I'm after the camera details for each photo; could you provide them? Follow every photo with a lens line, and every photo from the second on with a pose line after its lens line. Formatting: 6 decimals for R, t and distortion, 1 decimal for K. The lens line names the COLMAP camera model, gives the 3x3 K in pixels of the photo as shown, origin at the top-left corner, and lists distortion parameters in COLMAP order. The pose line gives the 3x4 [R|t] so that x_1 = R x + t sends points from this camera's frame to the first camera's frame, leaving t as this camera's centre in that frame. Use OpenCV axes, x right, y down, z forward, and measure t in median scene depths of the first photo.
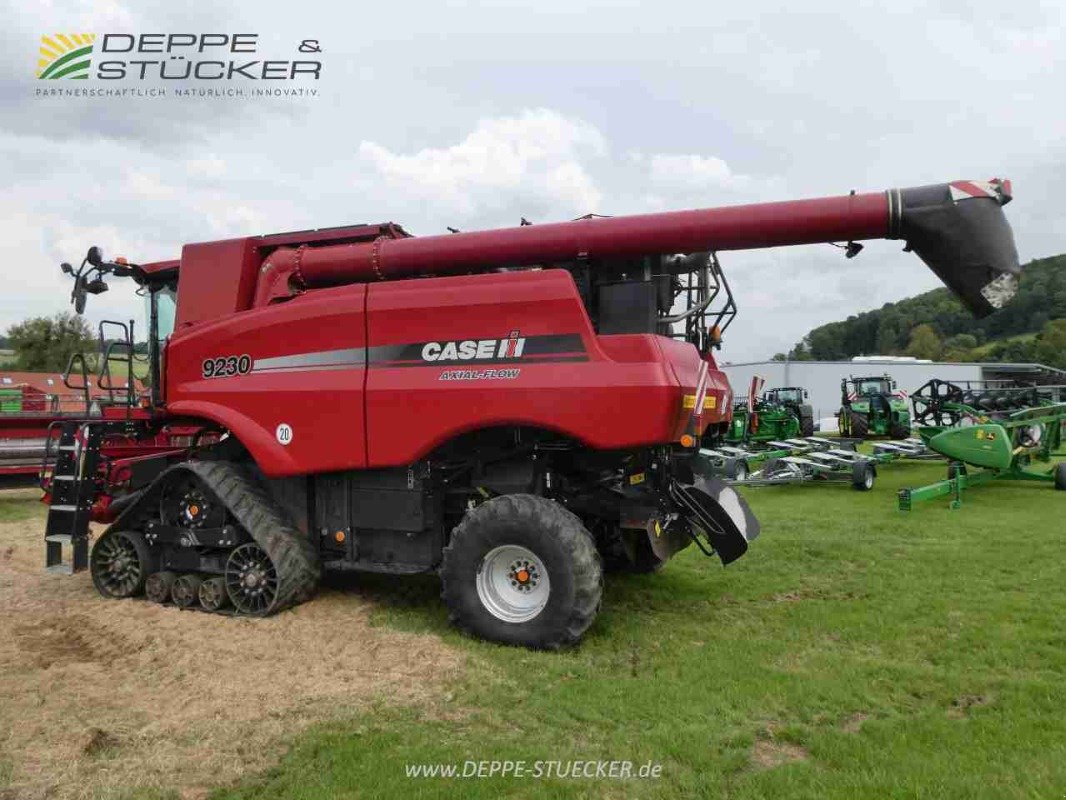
lens RADIAL K [[753.3, 0, 530.2], [0, 753.3, 396.9], [0, 0, 1]] dist [0.000155, 0.001405]
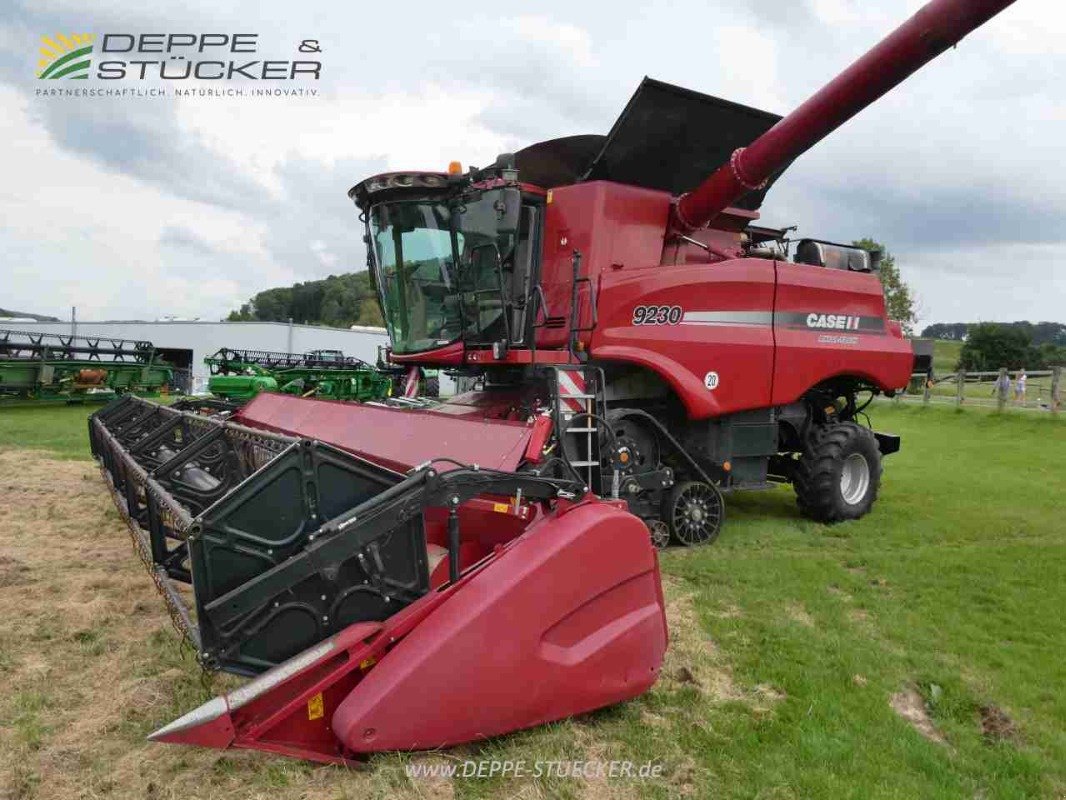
lens RADIAL K [[753.3, 0, 562.3], [0, 753.3, 408.9], [0, 0, 1]] dist [0.000155, 0.001405]
pose [[0.575470, -0.022452, 0.817515, -1.373171], [-0.028361, 0.998474, 0.047385, 0.044149], [-0.817331, -0.050454, 0.573955, 0.526633]]
